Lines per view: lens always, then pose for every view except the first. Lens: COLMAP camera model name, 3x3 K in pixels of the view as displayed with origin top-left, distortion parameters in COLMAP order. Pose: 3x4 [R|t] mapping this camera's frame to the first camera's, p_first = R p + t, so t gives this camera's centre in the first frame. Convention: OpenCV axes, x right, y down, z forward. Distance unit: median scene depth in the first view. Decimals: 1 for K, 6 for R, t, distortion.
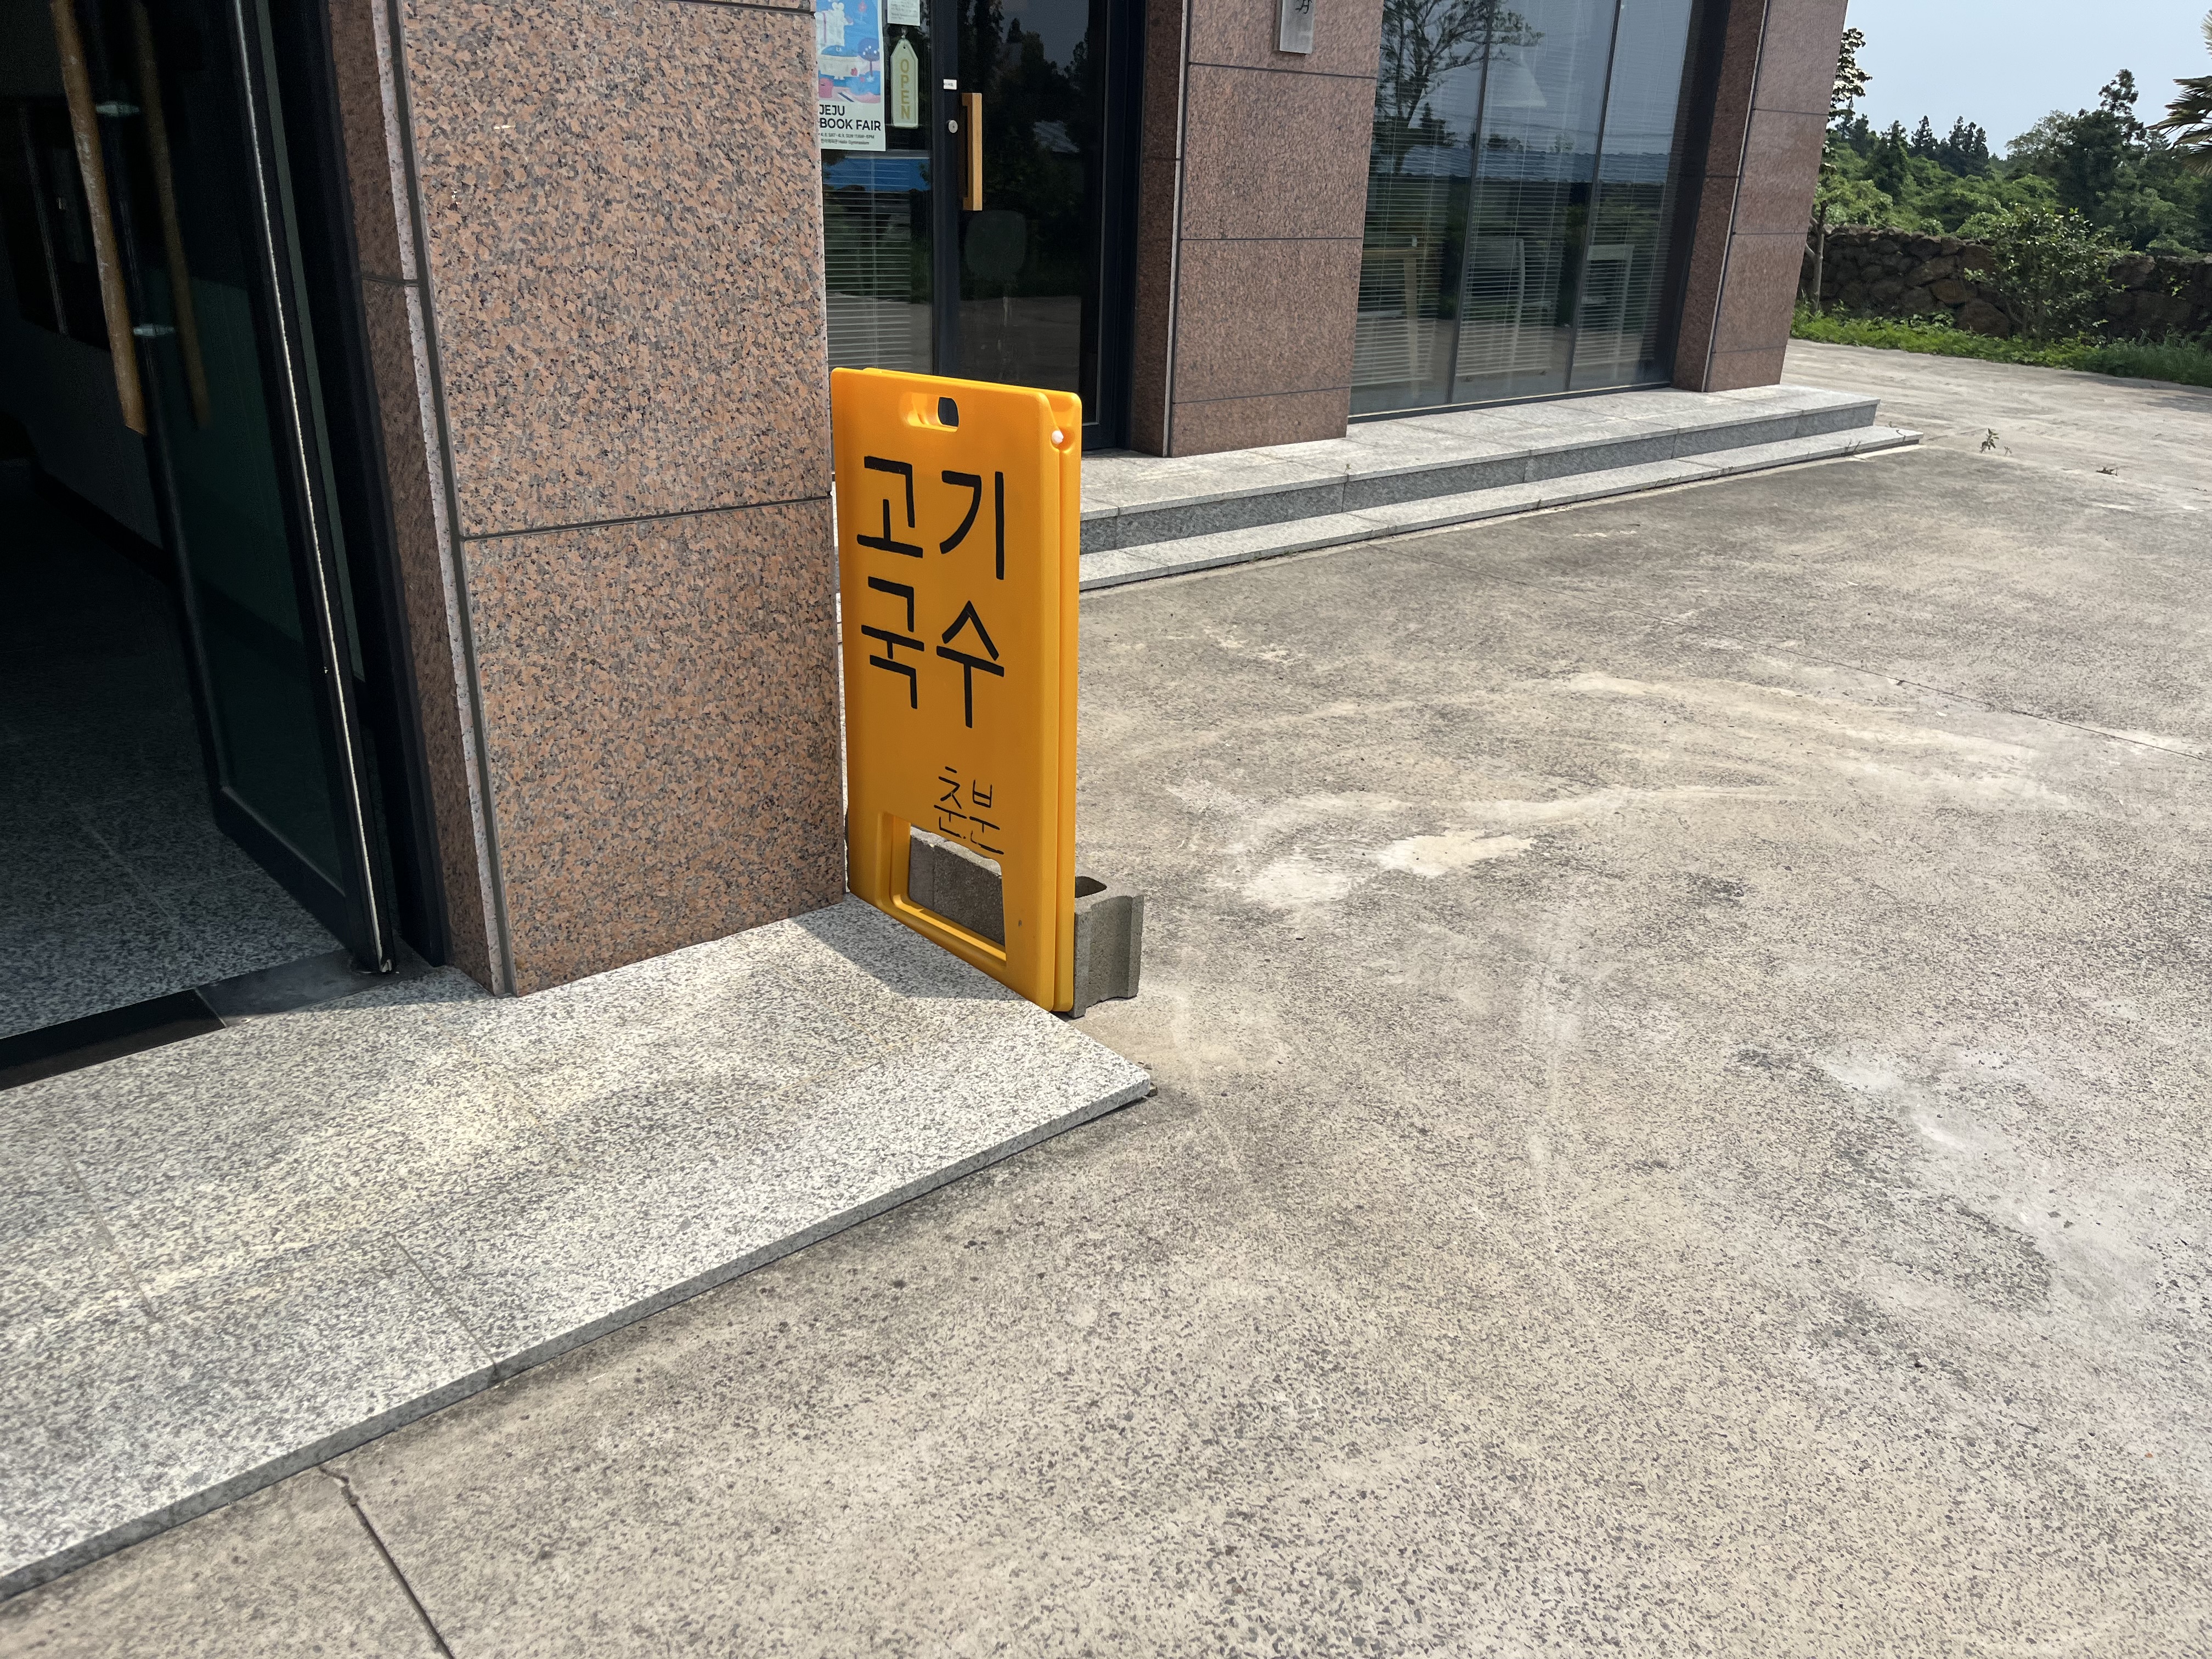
lens RADIAL K [[1681.9, 0, 1109.0], [0, 1681.9, 847.9], [0, 0, 1]] dist [0.055157, -0.076429]
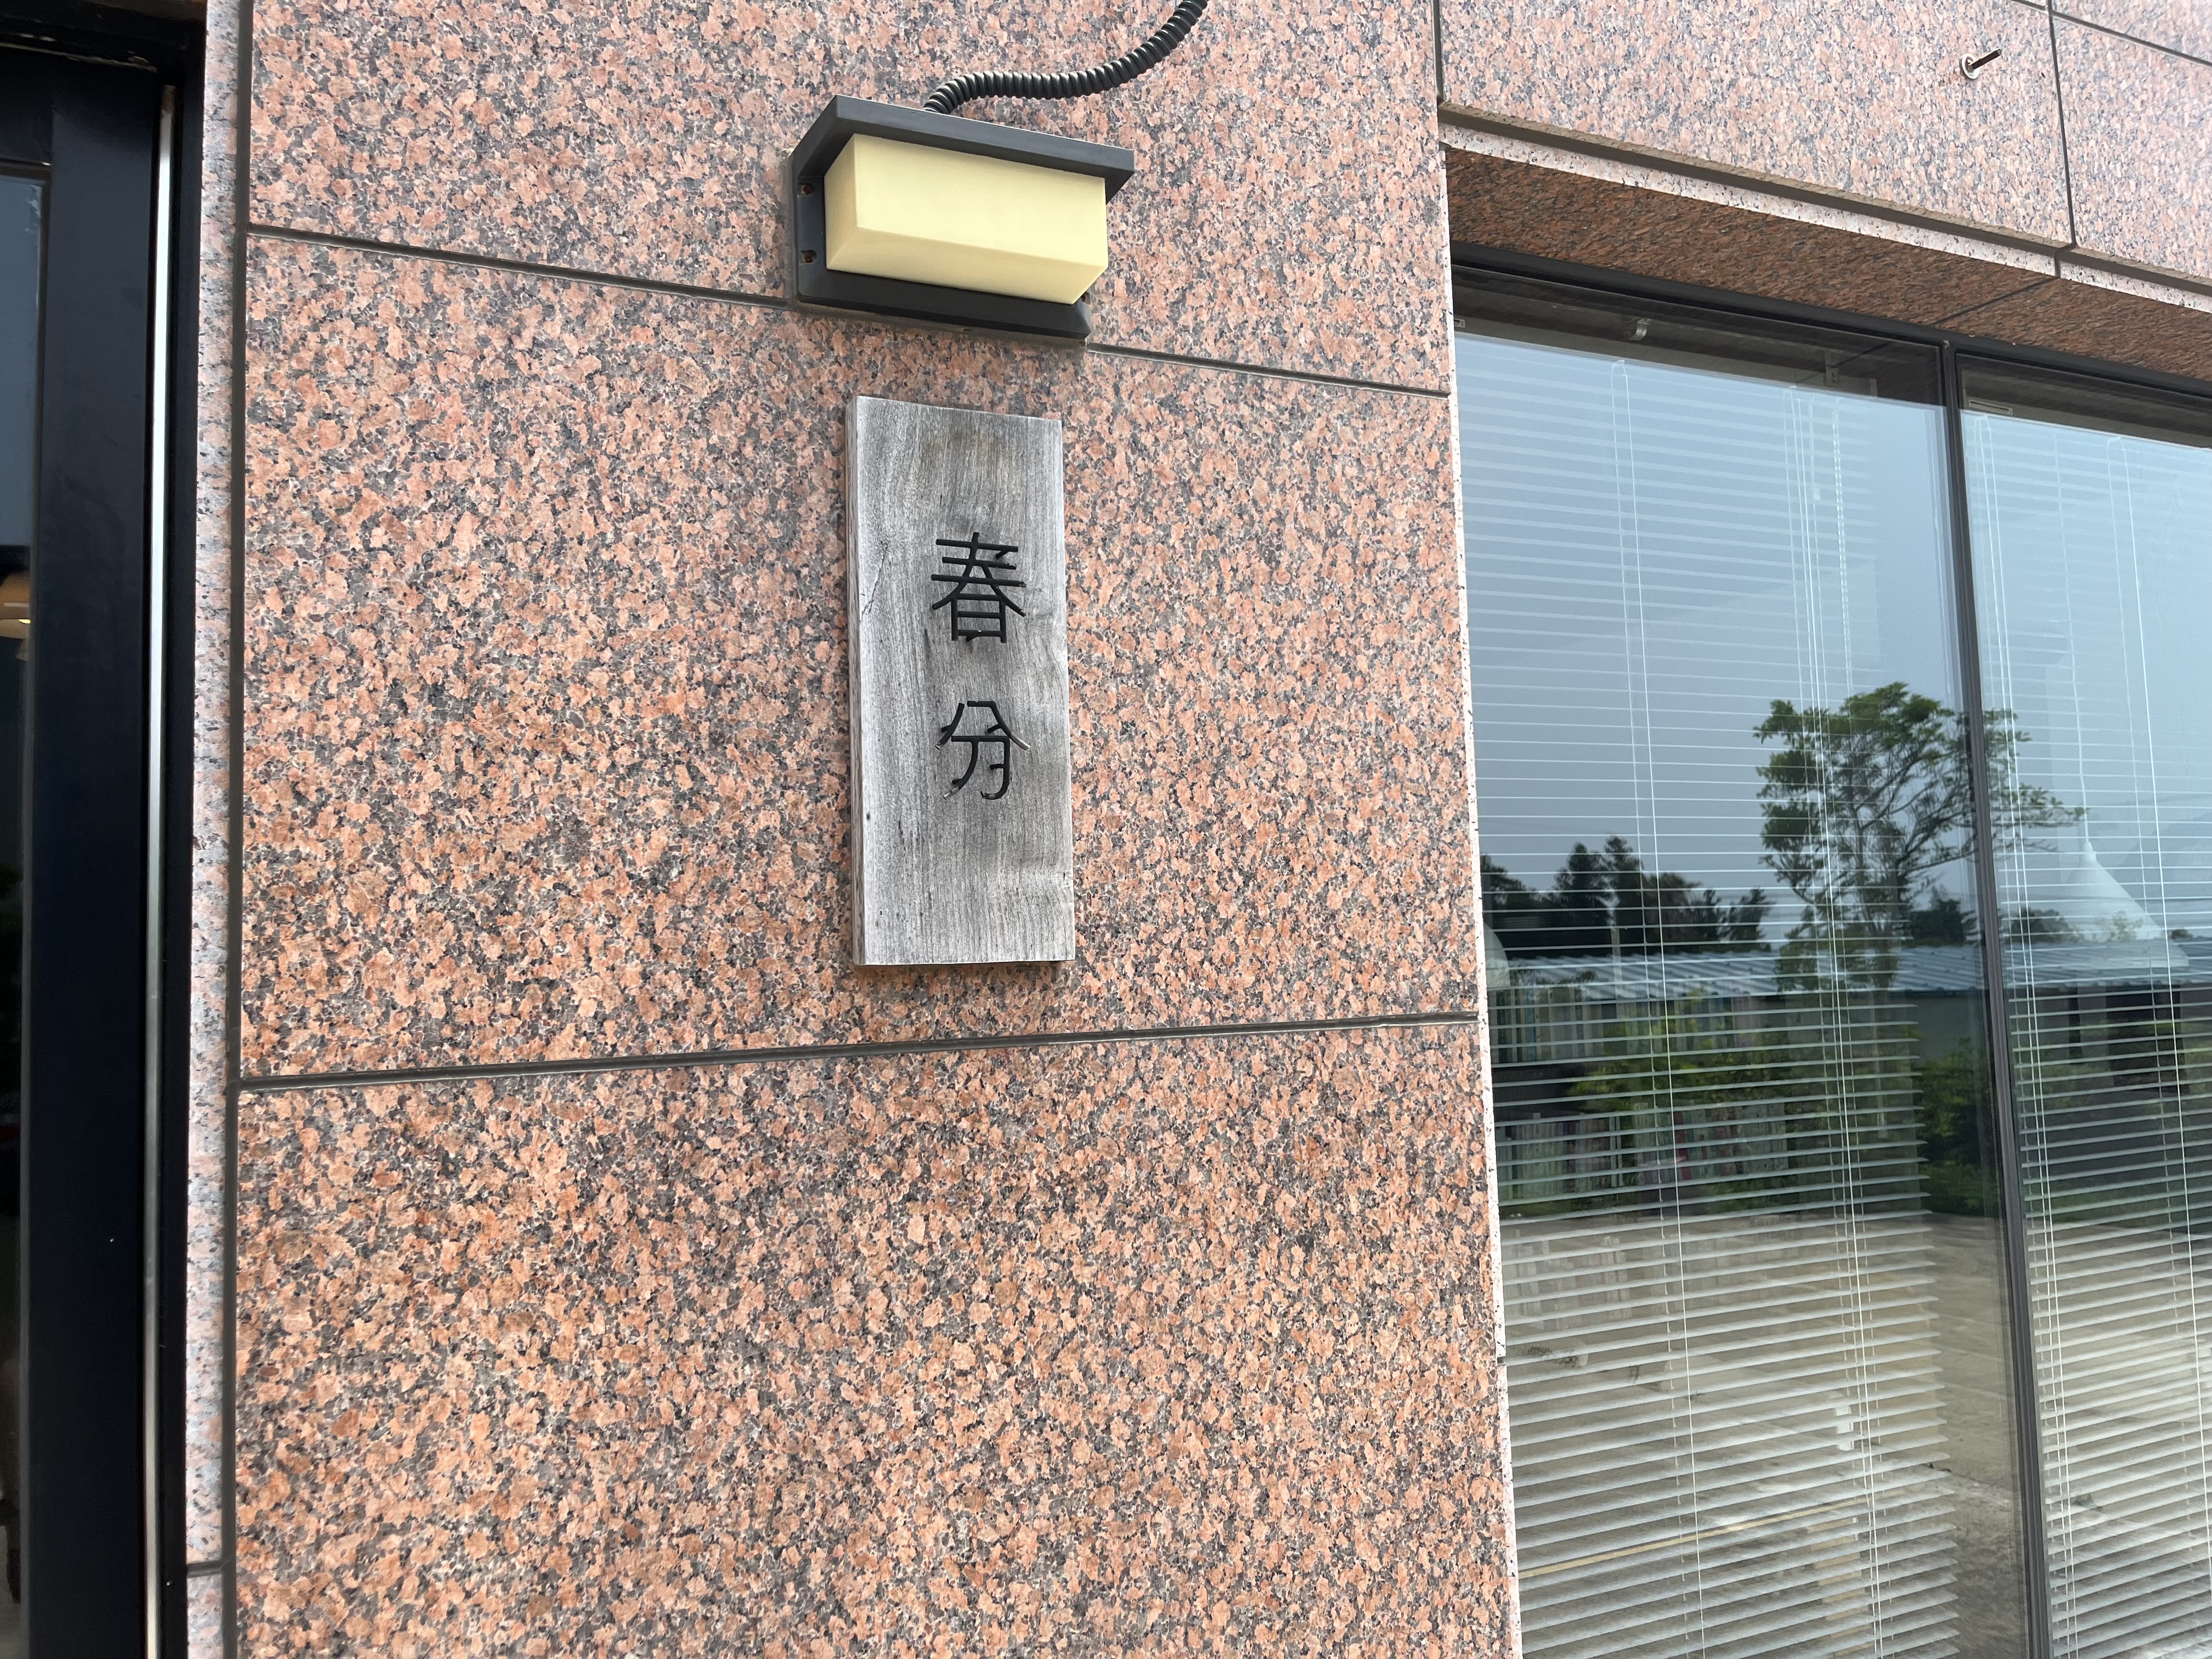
lens RADIAL K [[1681.9, 0, 1091.5], [0, 1681.9, 823.7], [0, 0, 1]] dist [0.055157, -0.076429]
pose [[0.954685, -0.089874, -0.283725, 0.199709], [-0.049686, 0.891809, -0.449676, -0.421268], [0.293442, 0.443396, 0.846931, 0.882864]]
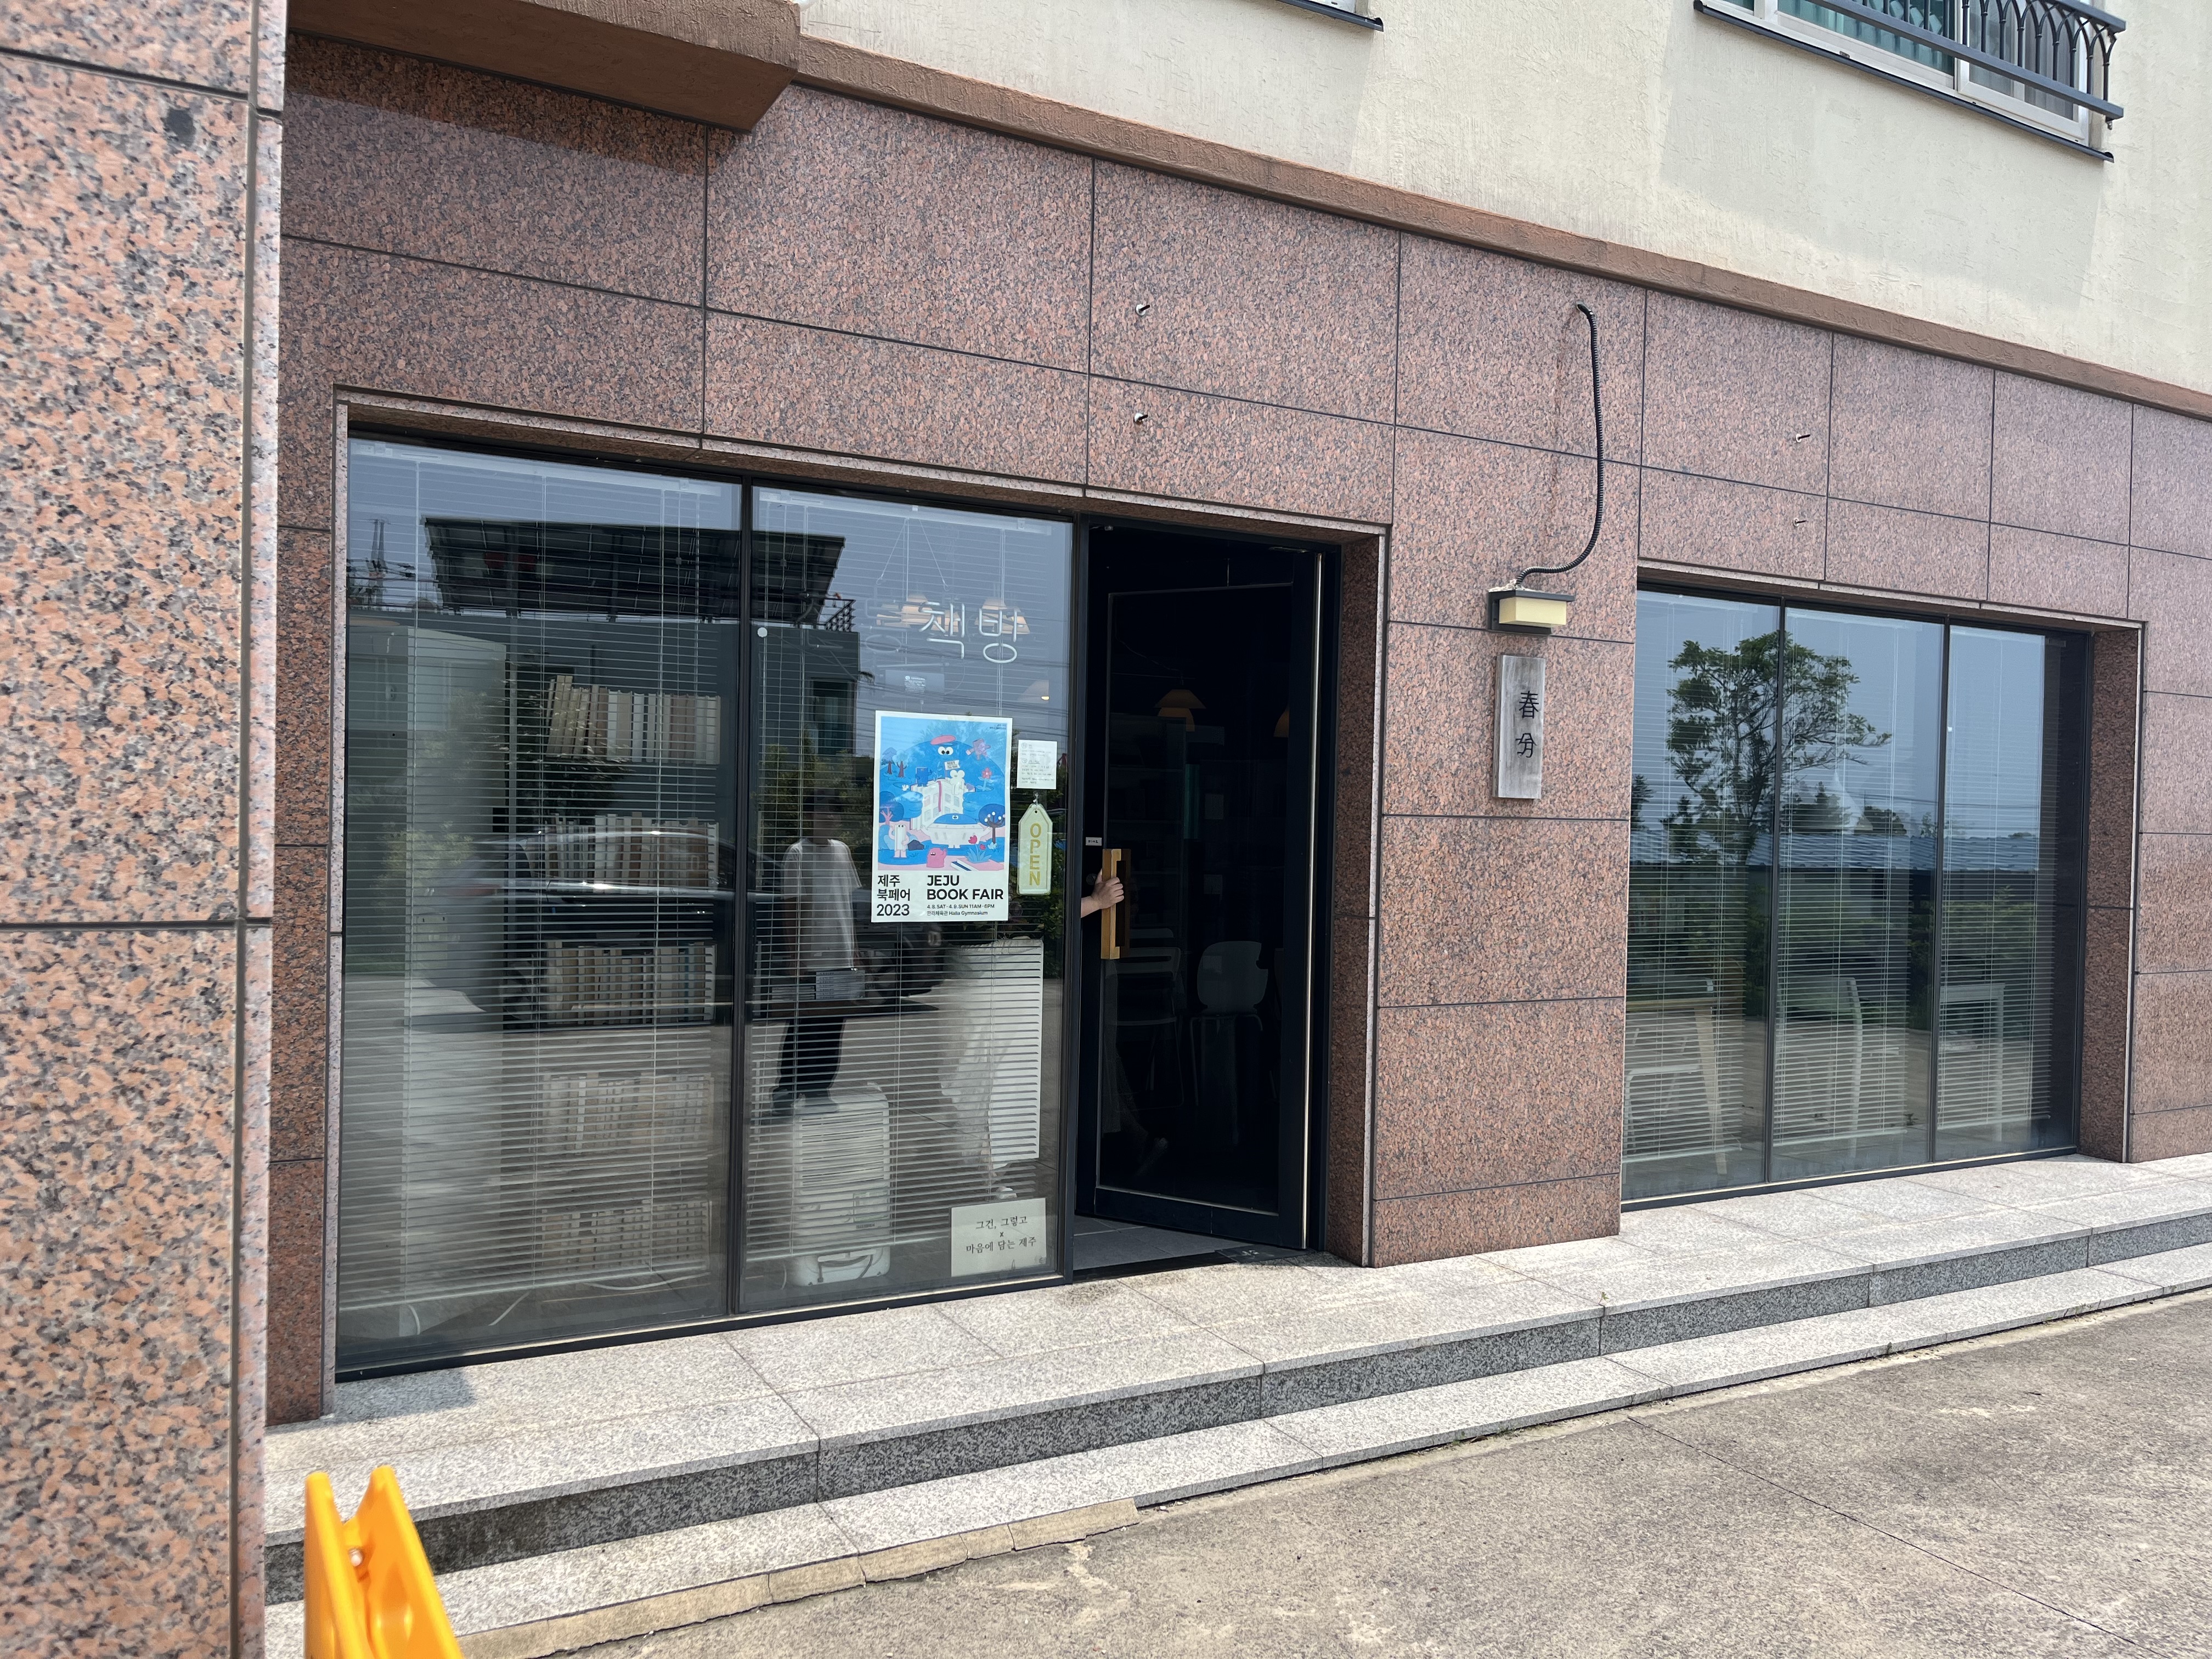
lens RADIAL K [[1681.9, 0, 1107.2], [0, 1681.9, 870.4], [0, 0, 1]] dist [0.055157, -0.076429]
pose [[0.975315, -0.011054, -0.220543, 0.101998], [-0.068802, 0.933819, -0.351068, -0.132597], [0.209828, 0.357576, 0.910006, 0.213549]]
